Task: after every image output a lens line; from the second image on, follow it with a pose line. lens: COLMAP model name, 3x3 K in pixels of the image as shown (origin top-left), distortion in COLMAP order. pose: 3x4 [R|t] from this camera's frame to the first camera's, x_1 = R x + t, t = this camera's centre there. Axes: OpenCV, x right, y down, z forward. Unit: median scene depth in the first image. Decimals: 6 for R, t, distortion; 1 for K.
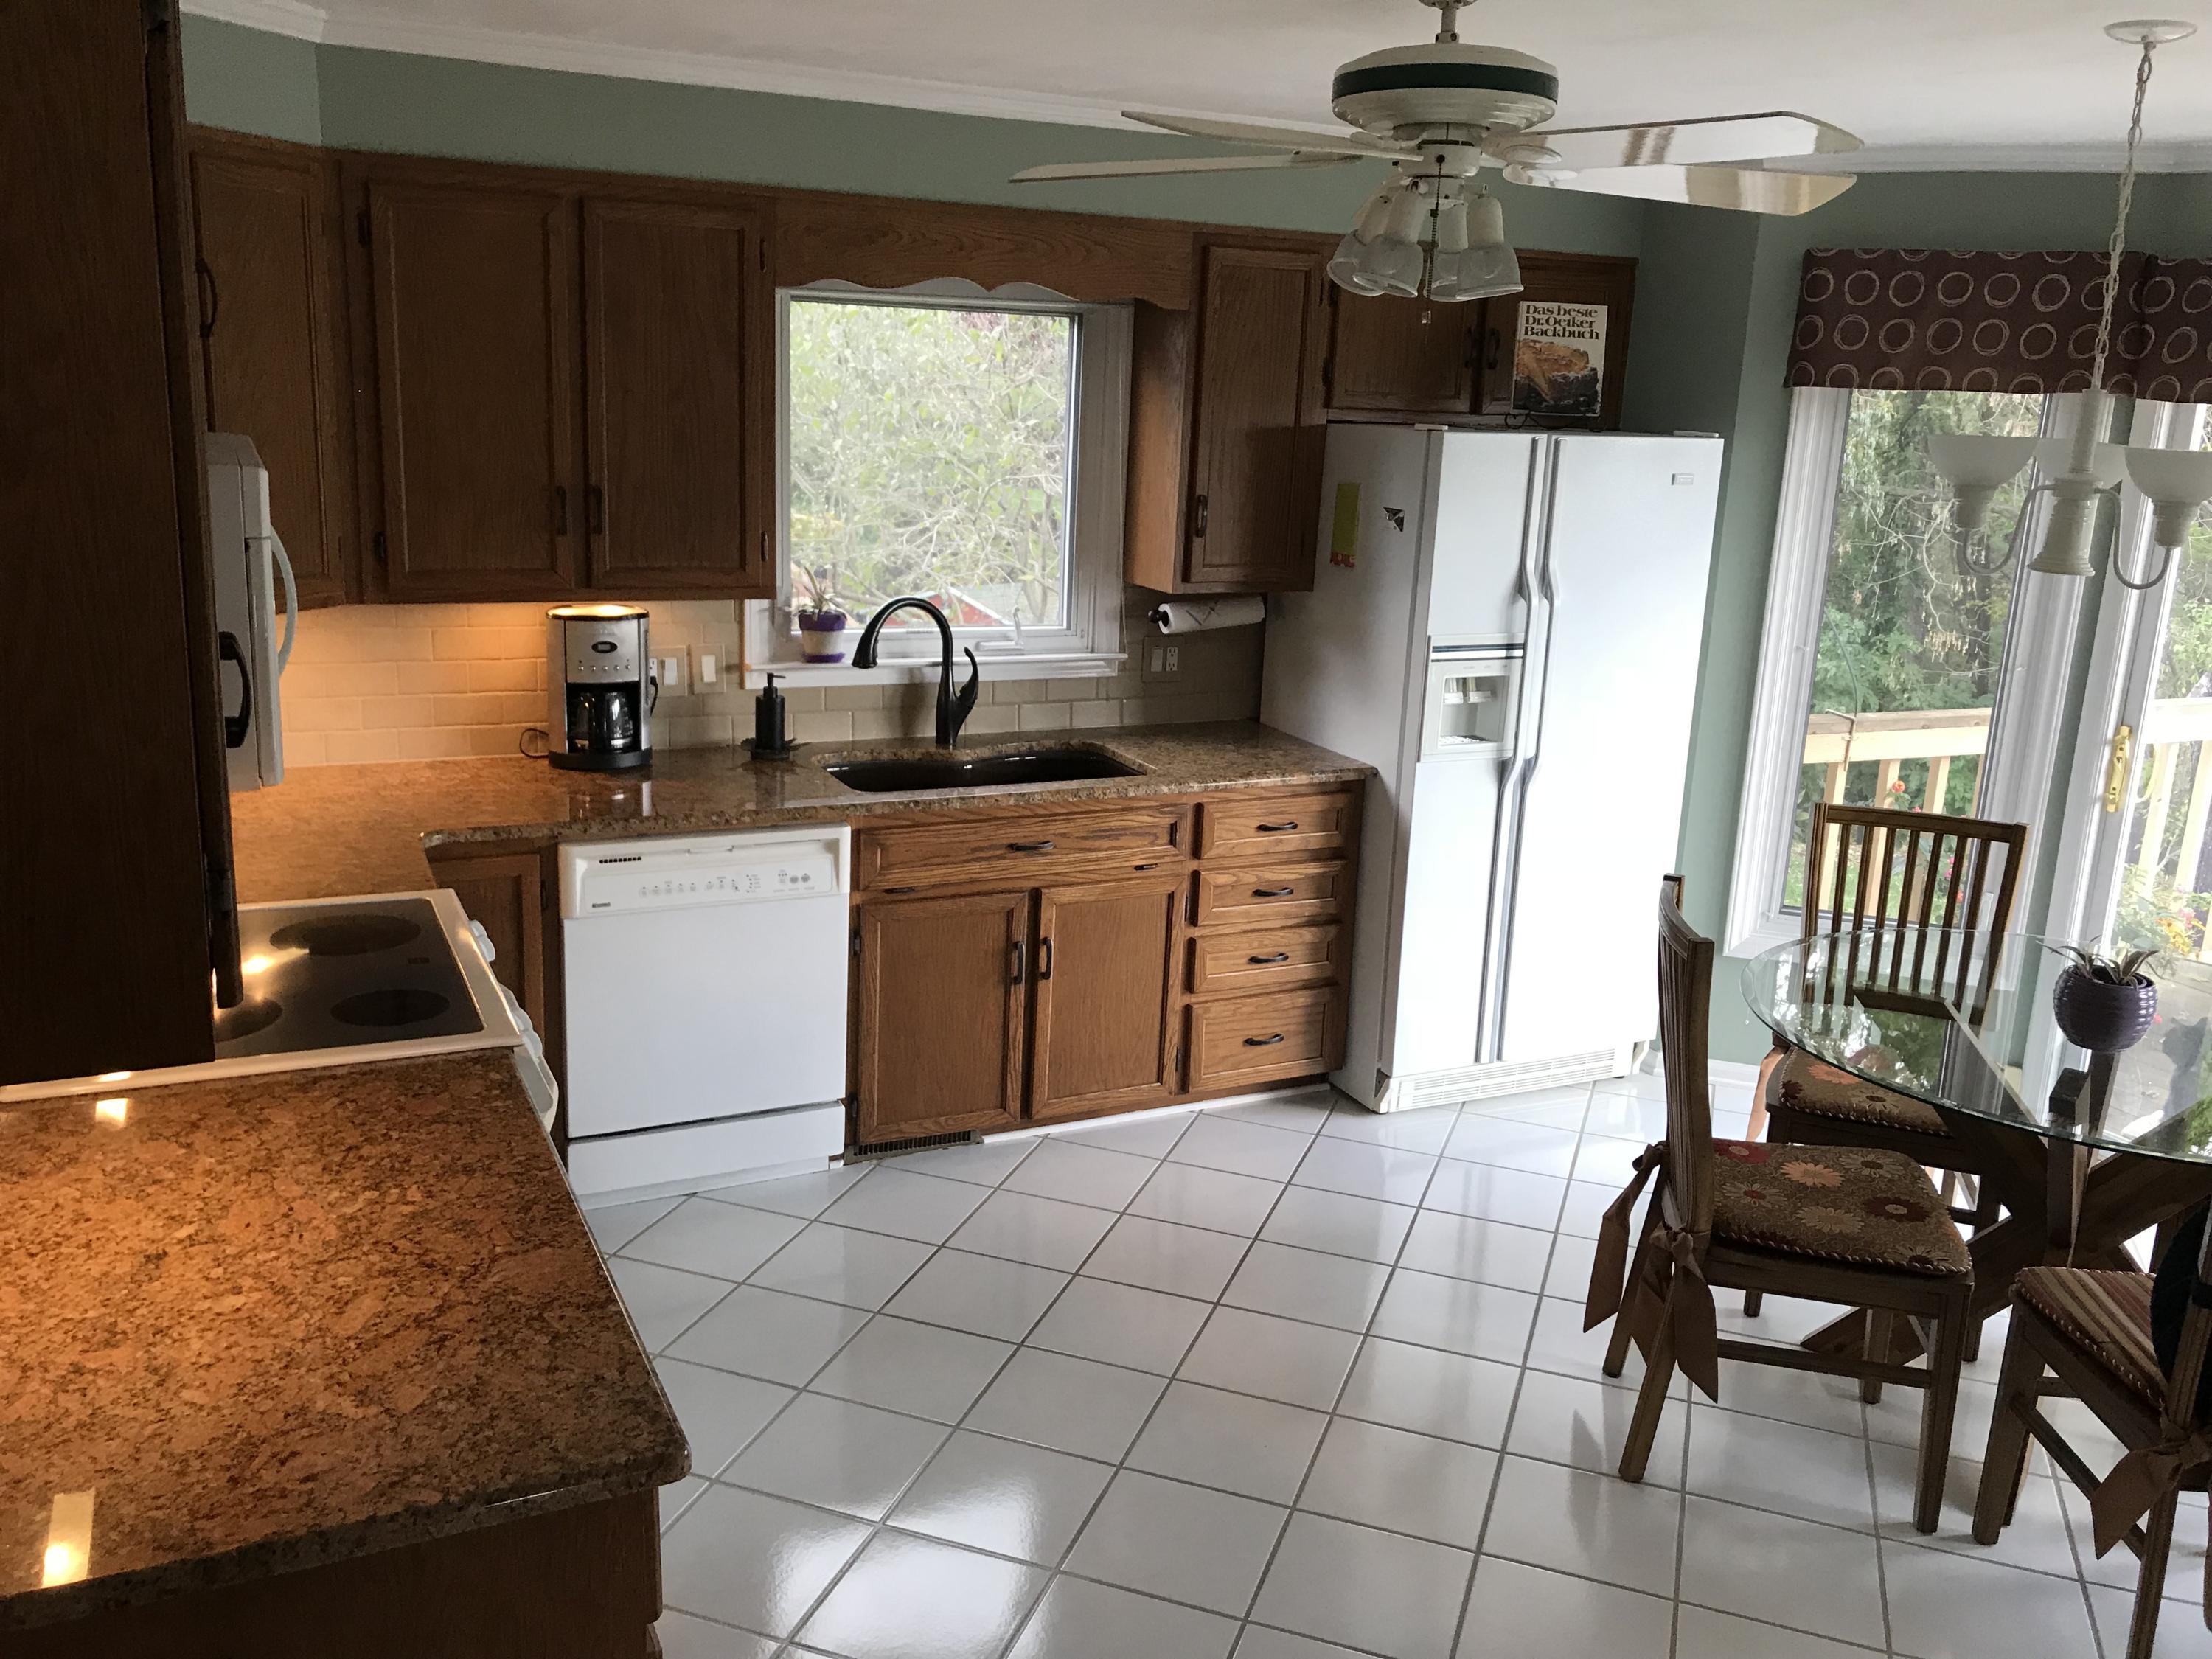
lens RADIAL K [[1822.7, 0, 1104.6], [0, 1822.7, 831.5], [0, 0, 1]] dist [0.030614, -0.038499]
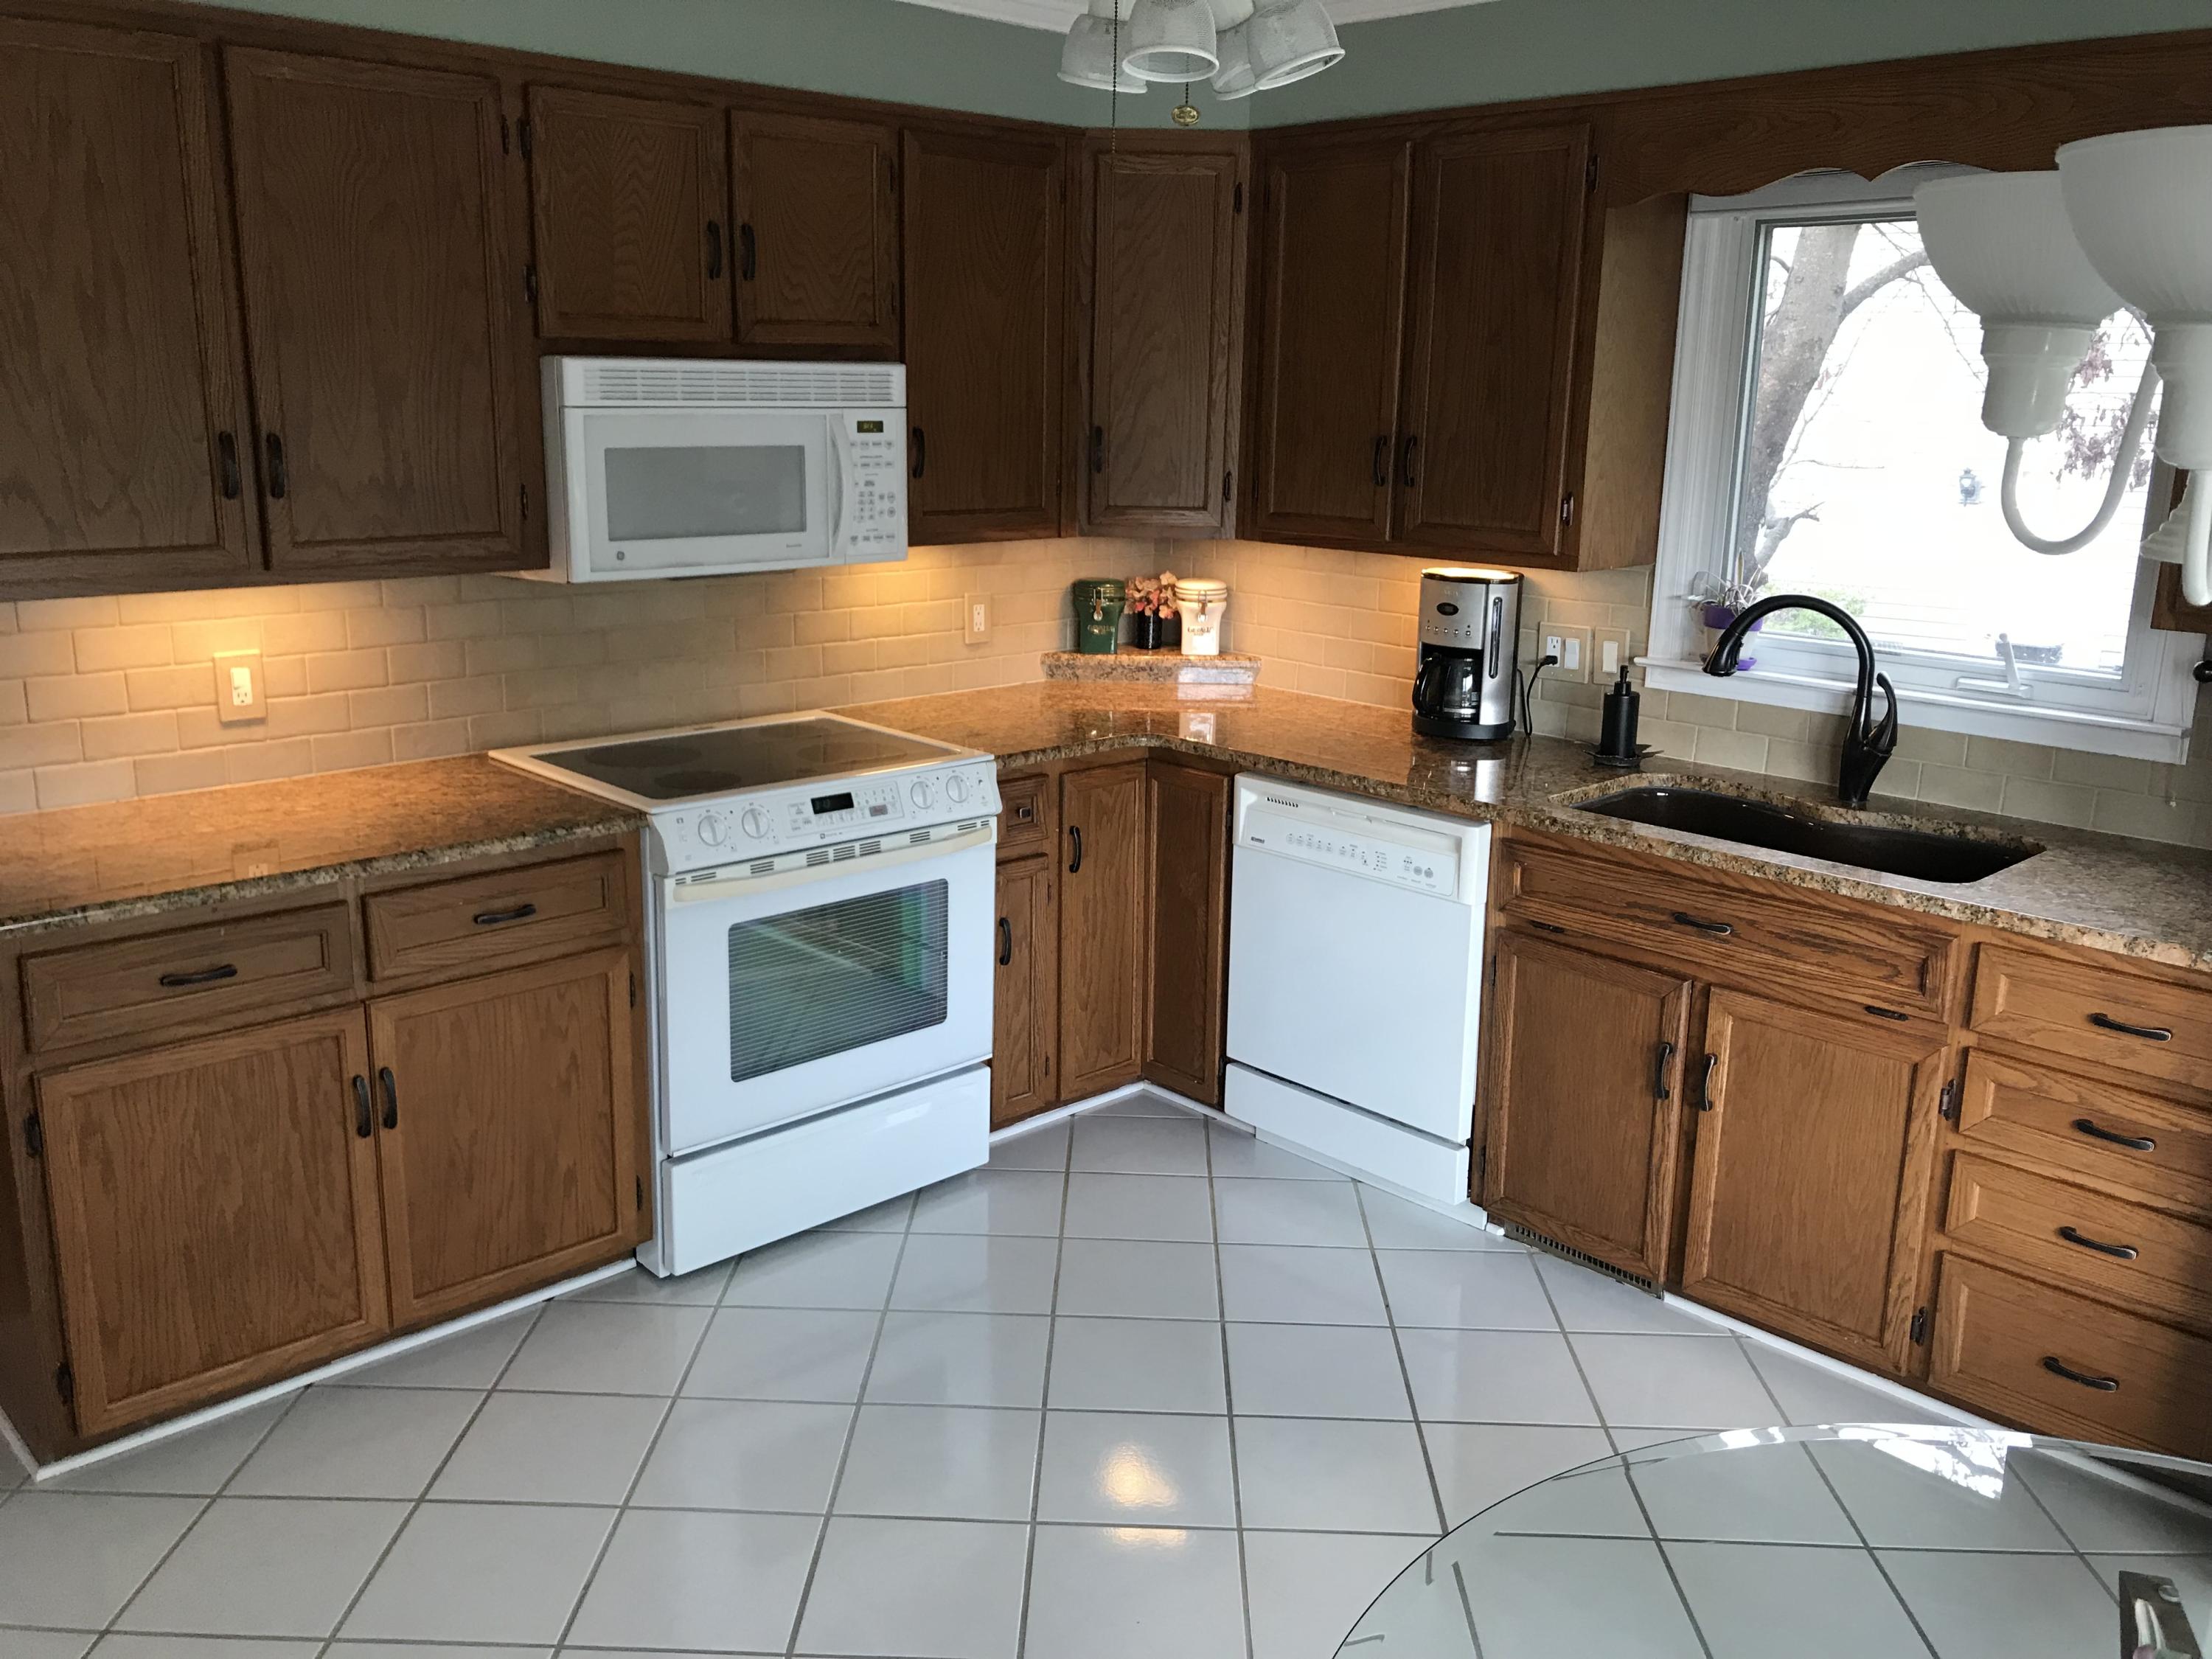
lens RADIAL K [[1822.7, 0, 1105.9], [0, 1822.7, 818.8], [0, 0, 1]] dist [0.030614, -0.038499]
pose [[0.296425, 0.189602, -0.936046, 0.559171], [-0.234844, 0.964474, 0.120991, -0.063982], [0.925732, 0.183960, 0.330421, 0.503855]]
